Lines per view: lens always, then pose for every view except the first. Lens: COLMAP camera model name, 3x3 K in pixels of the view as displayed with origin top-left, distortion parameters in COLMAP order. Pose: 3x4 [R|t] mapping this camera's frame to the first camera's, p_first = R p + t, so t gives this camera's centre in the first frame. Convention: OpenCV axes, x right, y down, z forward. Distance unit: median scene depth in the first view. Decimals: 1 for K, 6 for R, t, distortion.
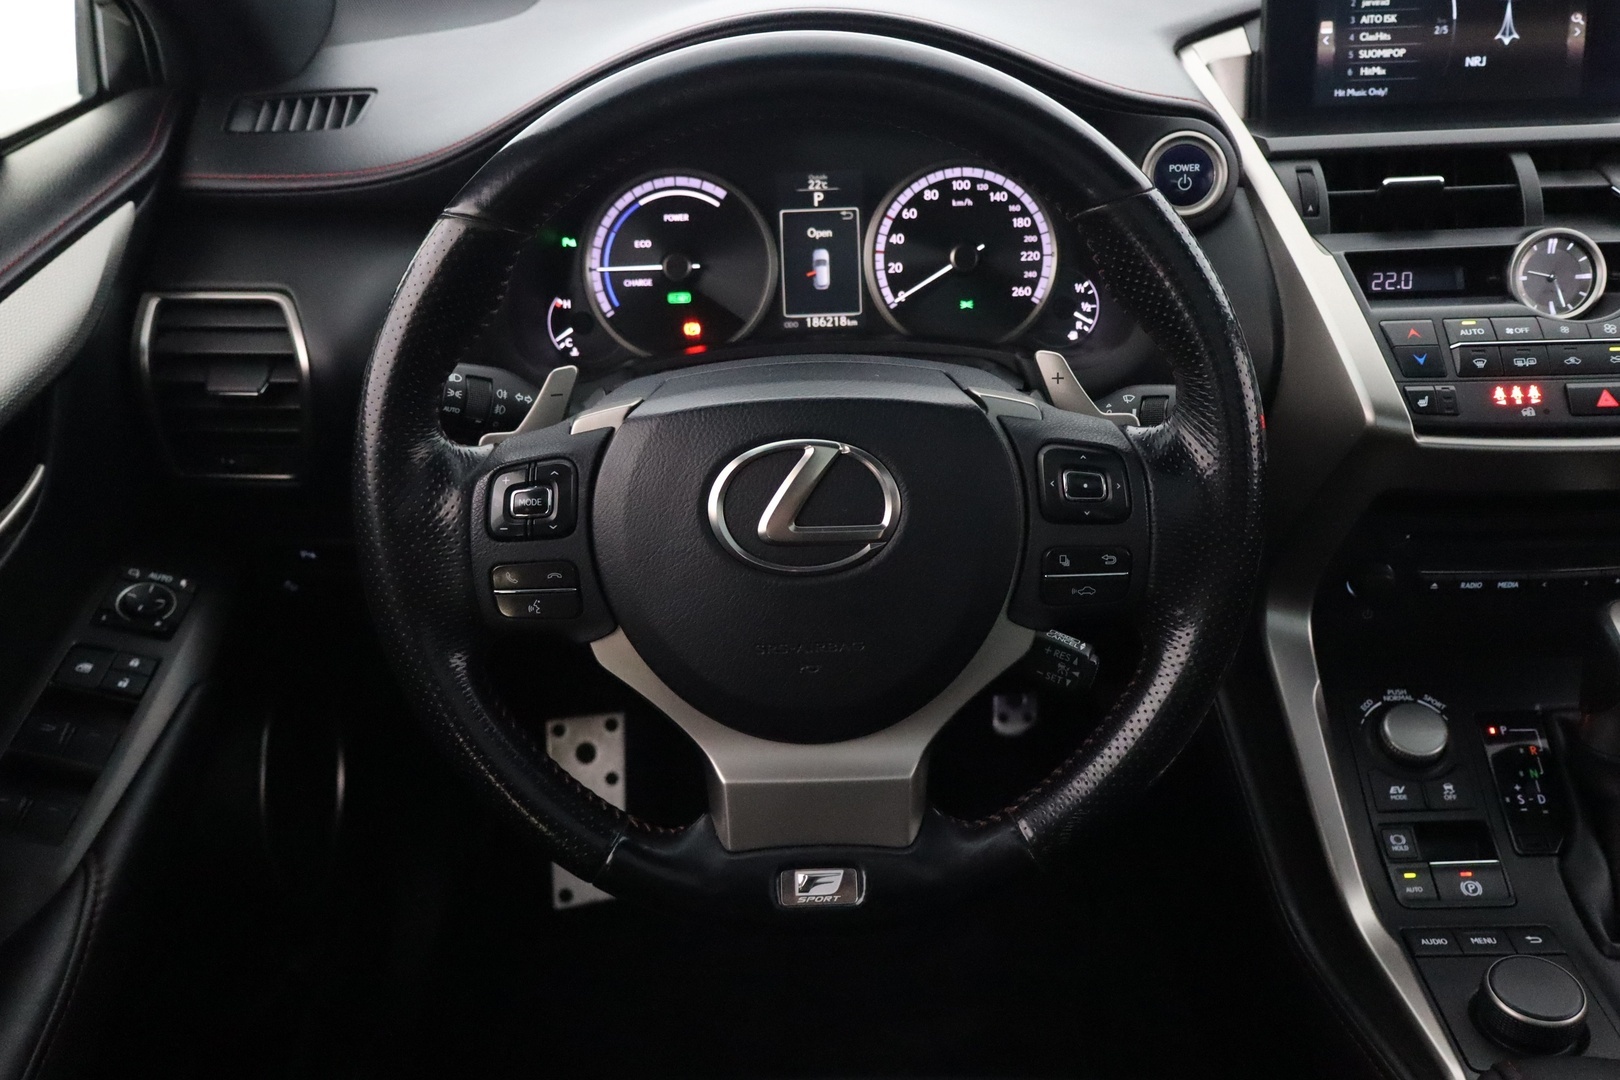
lens RADIAL K [[1557.1, 0, 810.6], [0, 1557.1, 545.0], [0, 0, 1]] dist [0.009023, 0.000000]
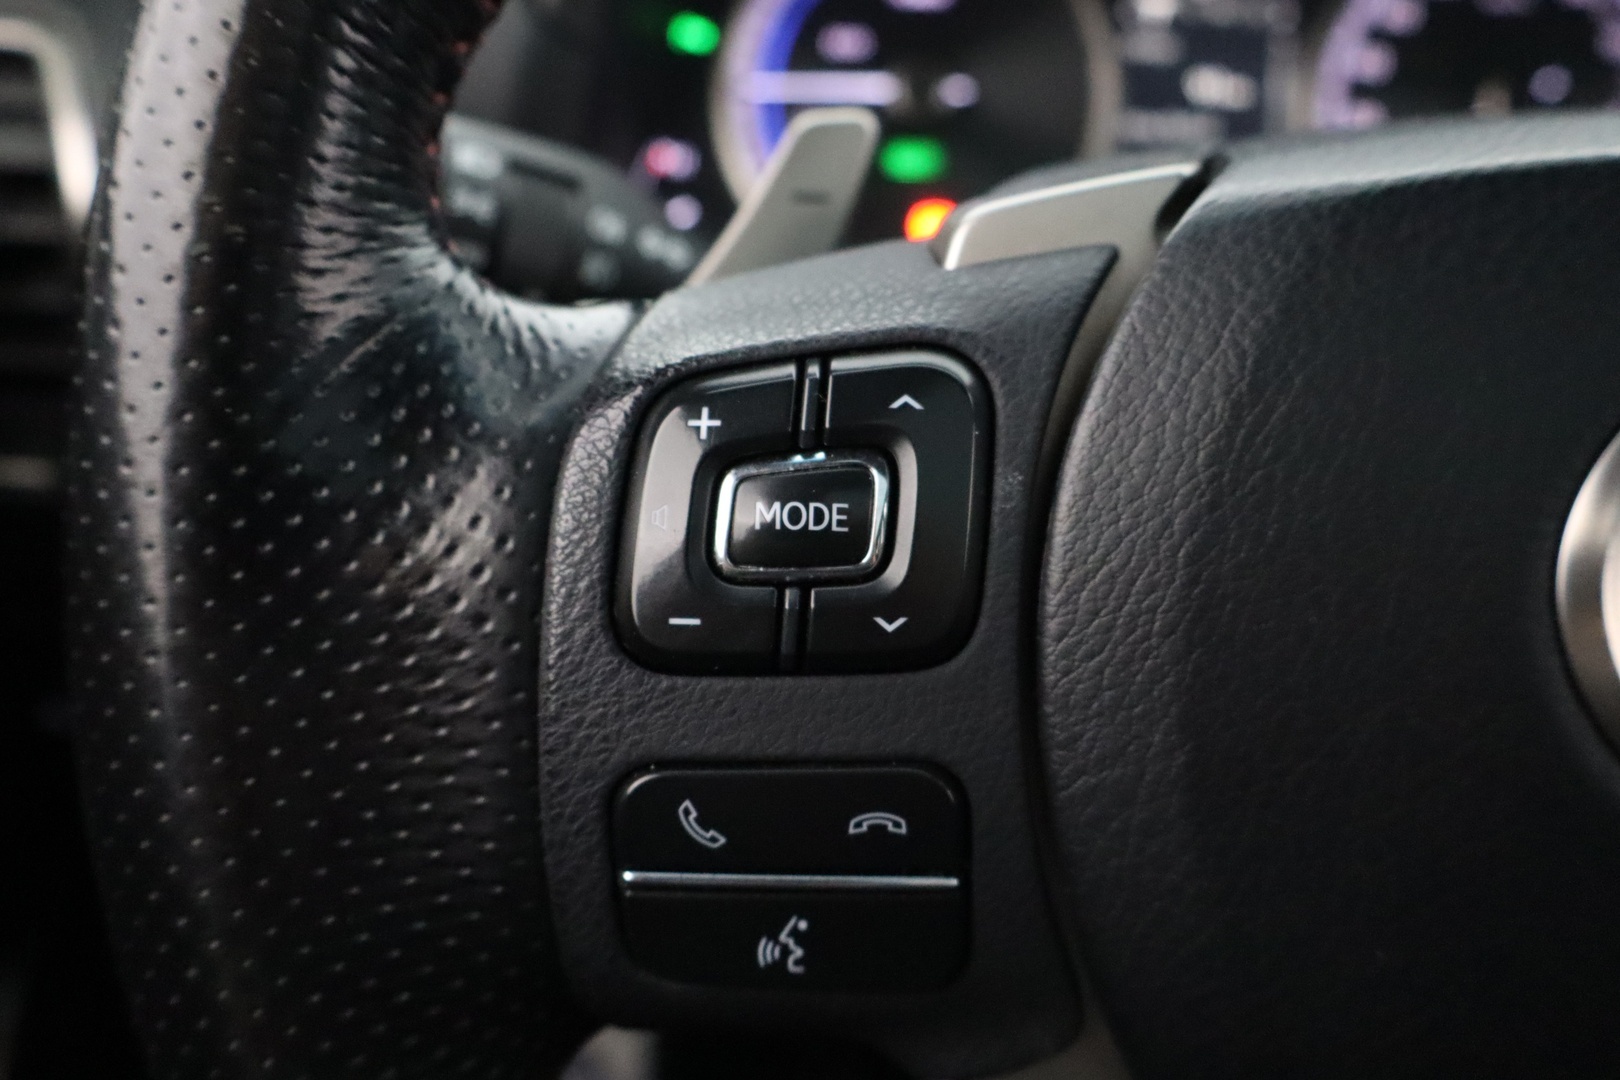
lens RADIAL K [[1557.1, 0, 808.2], [0, 1557.1, 542.5], [0, 0, 1]] dist [0.009023, 0.000000]
pose [[0.997797, 0.050446, 0.043082, -0.184949], [-0.047289, 0.996326, -0.071397, -0.006110], [-0.046525, 0.069203, 0.996517, 0.741826]]
